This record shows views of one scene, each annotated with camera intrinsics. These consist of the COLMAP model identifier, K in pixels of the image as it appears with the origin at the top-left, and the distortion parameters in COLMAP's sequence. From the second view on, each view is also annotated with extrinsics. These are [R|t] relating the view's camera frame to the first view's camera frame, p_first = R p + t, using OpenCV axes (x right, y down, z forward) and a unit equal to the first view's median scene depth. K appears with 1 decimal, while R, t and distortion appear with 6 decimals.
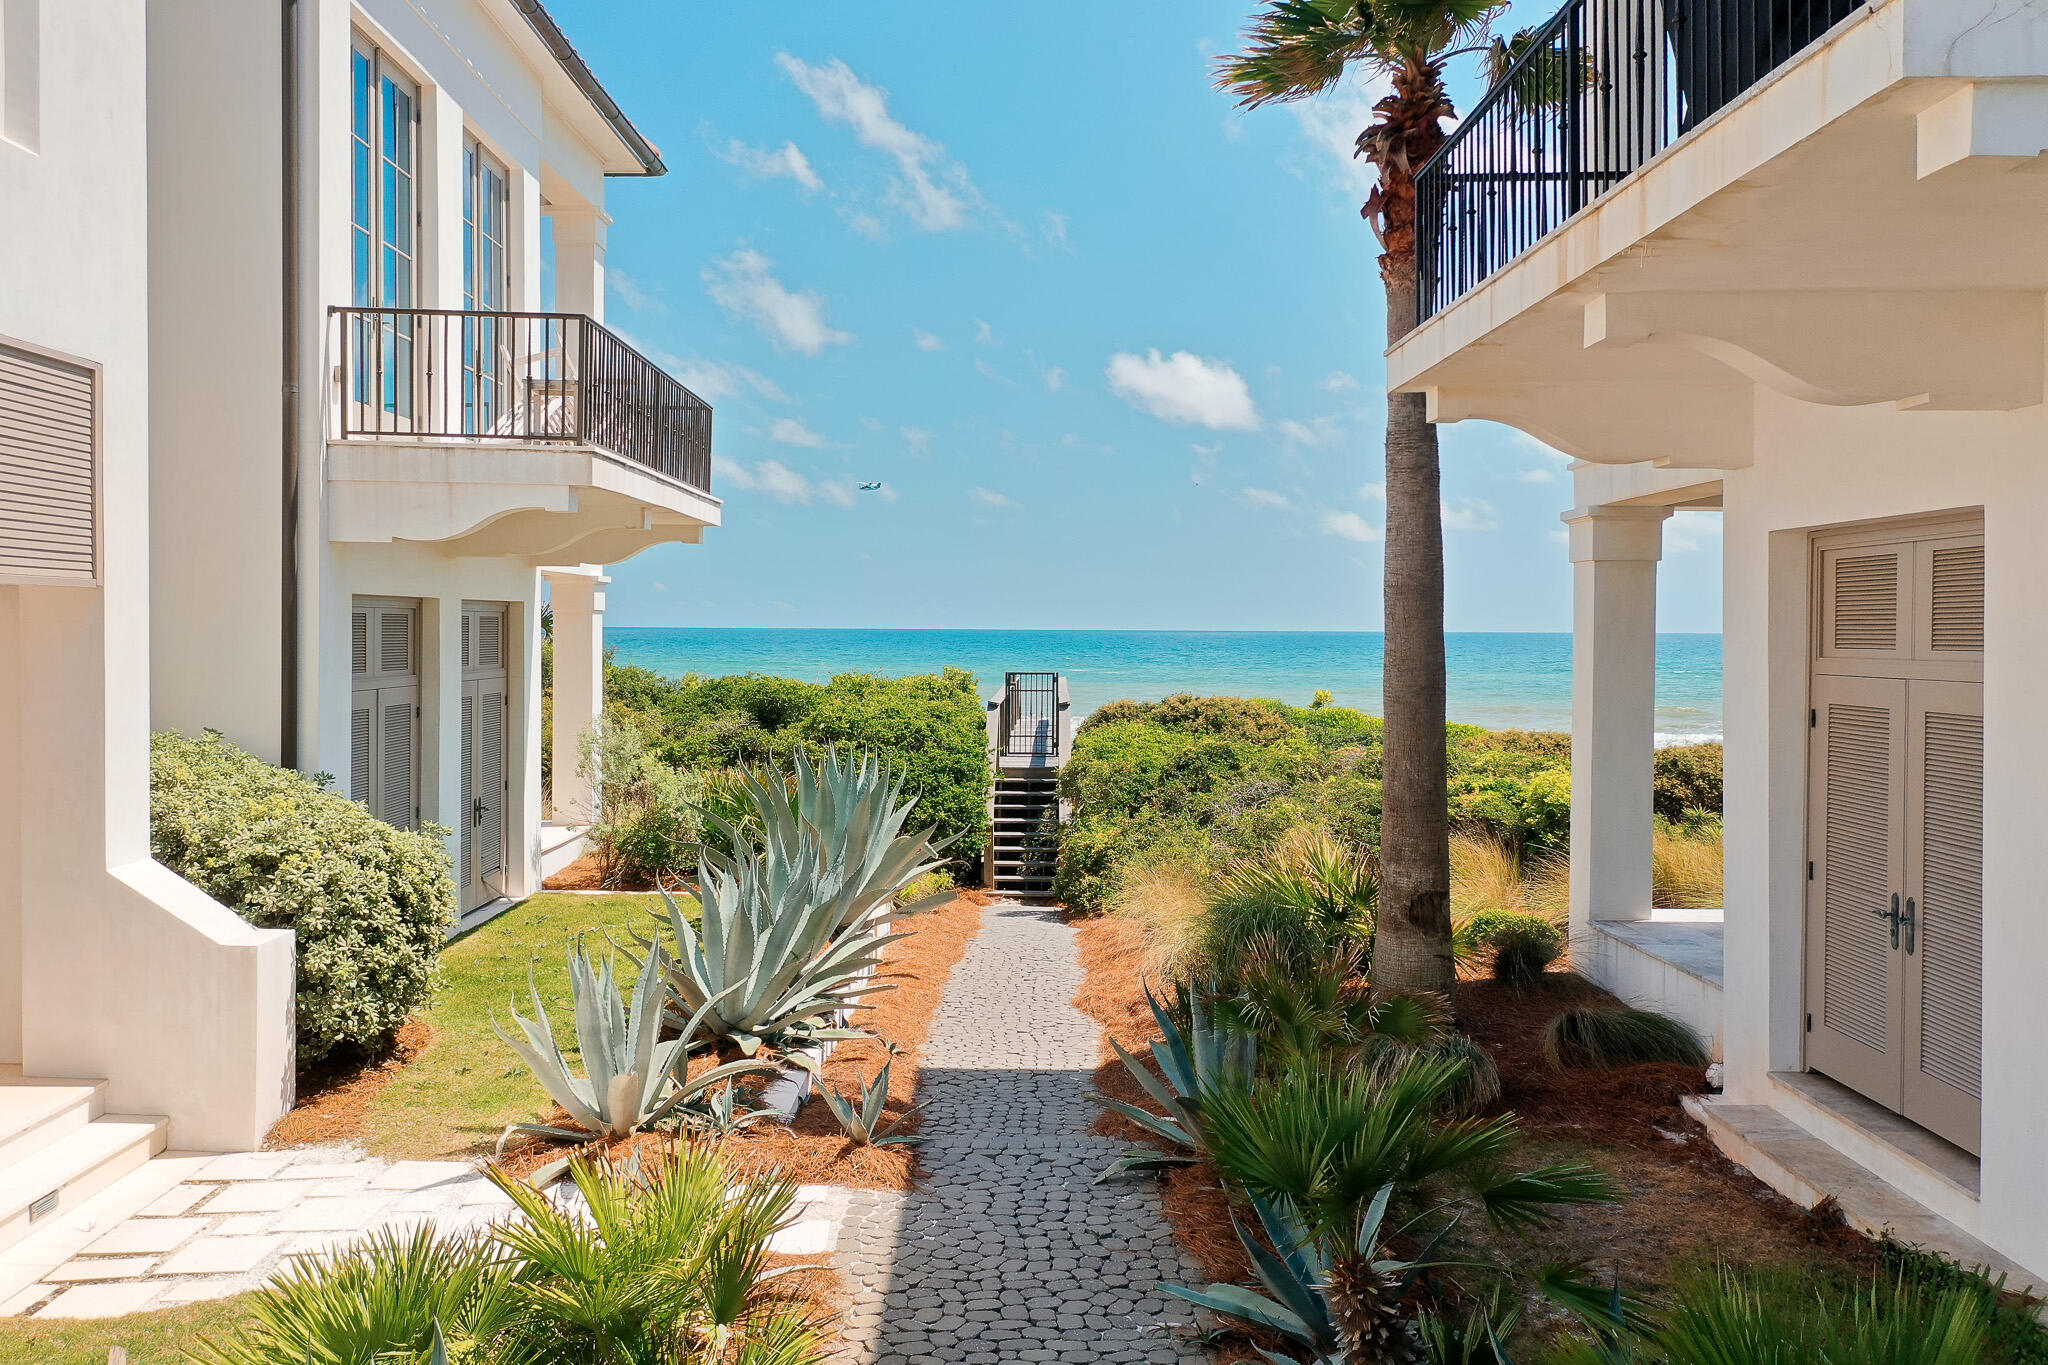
lens RADIAL K [[1633.0, 0, 1025.5], [0, 1633.0, 679.5], [0, 0, 1]] dist [0.007667, 0.014154]
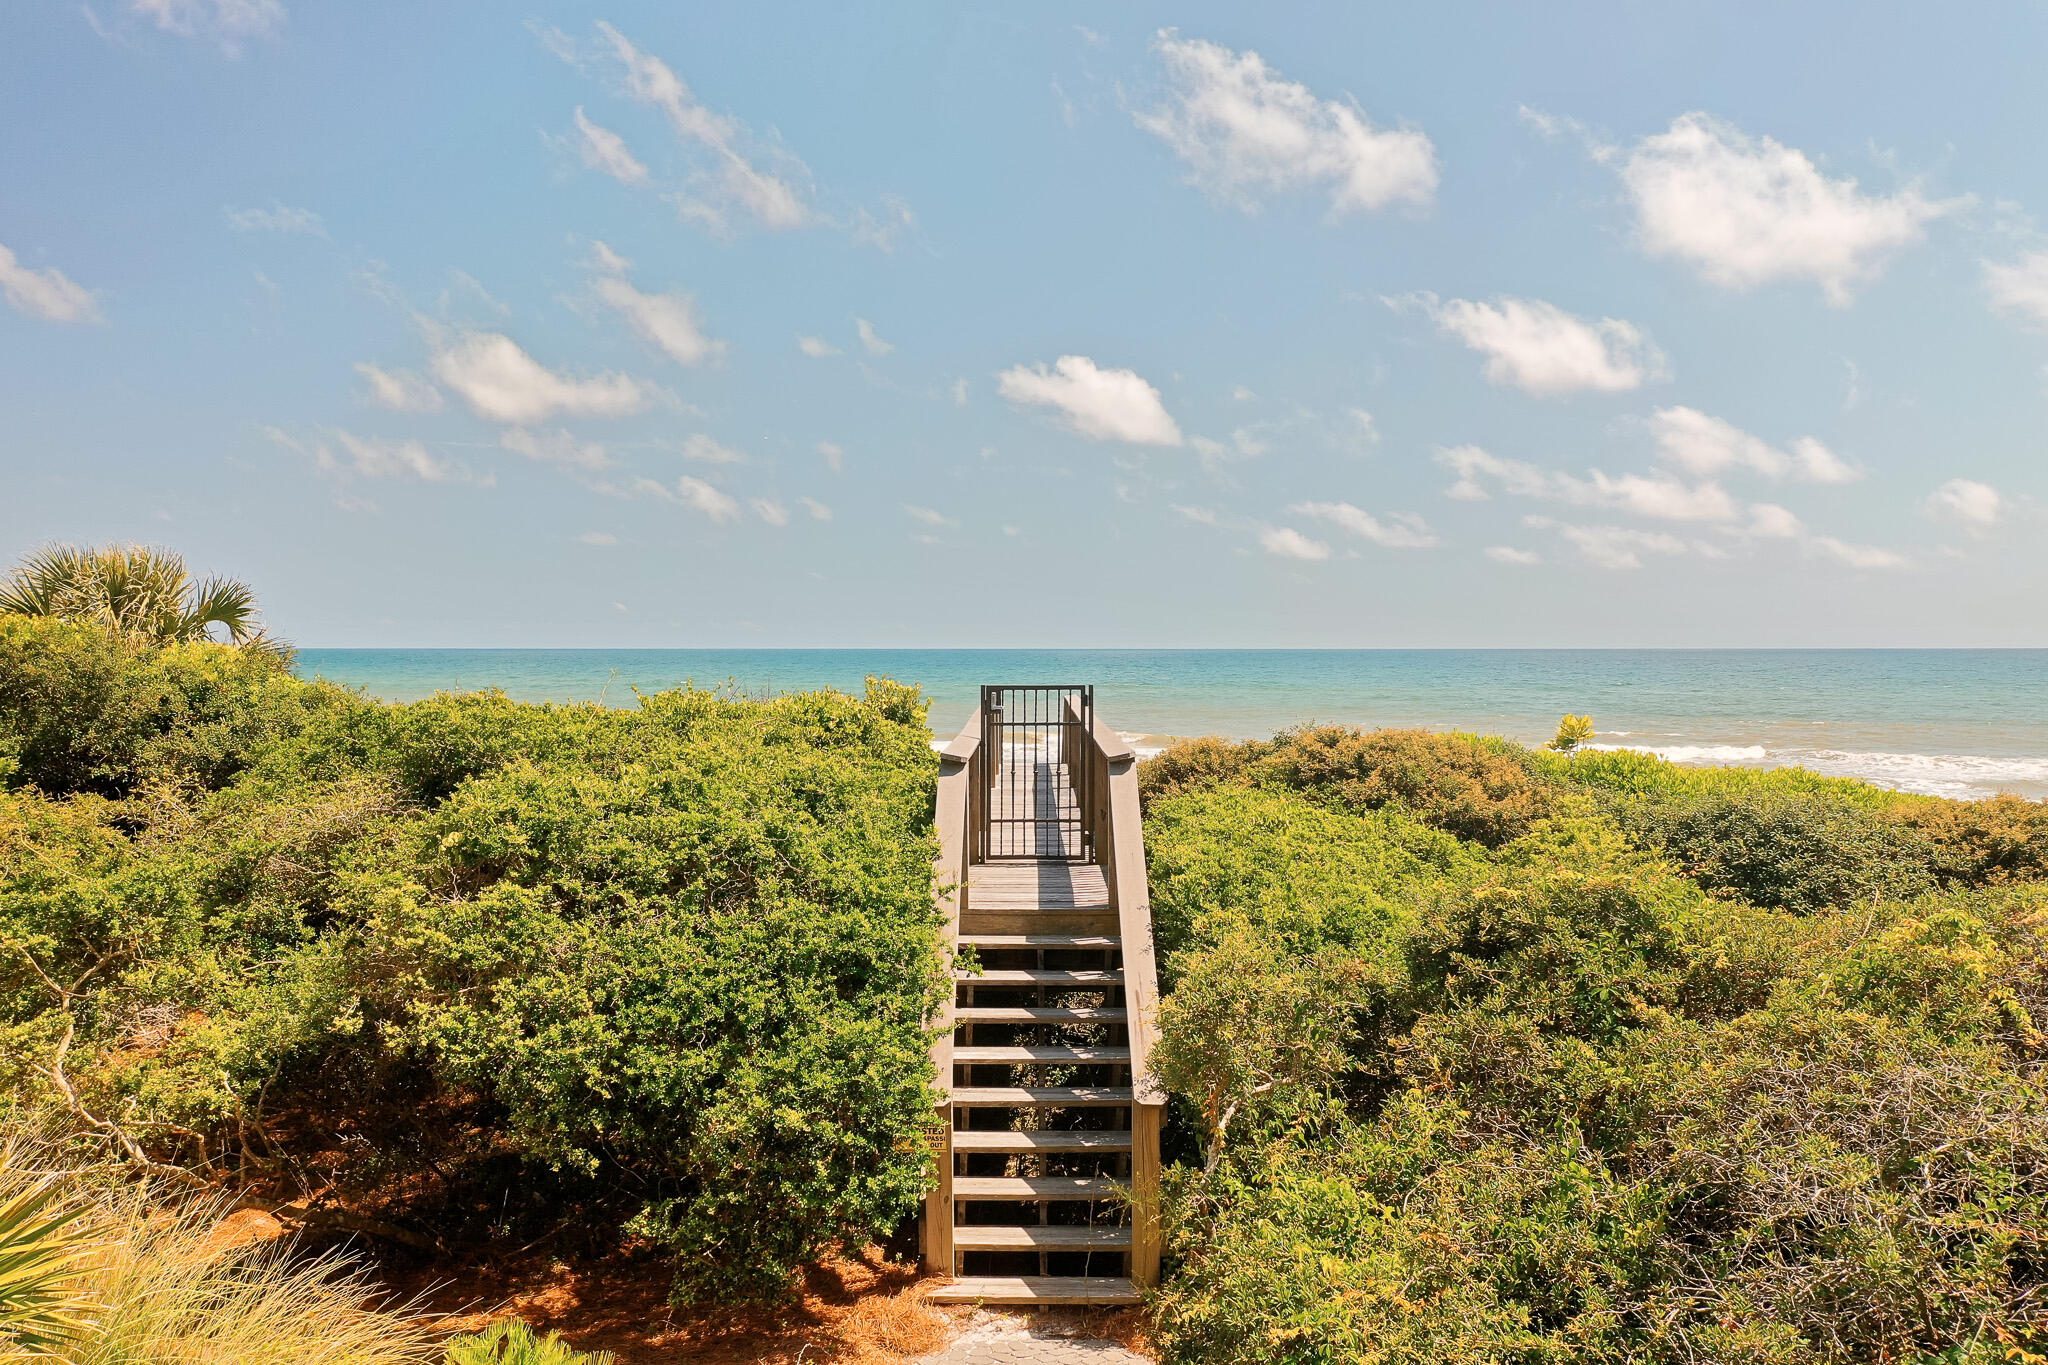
lens RADIAL K [[1633.0, 0, 1021.9], [0, 1633.0, 679.3], [0, 0, 1]] dist [0.007667, 0.014154]
pose [[0.999848, -0.007873, 0.015585, -0.008285], [0.008061, 0.999895, -0.012018, -0.000671], [-0.015488, 0.012142, 0.999806, 0.588868]]
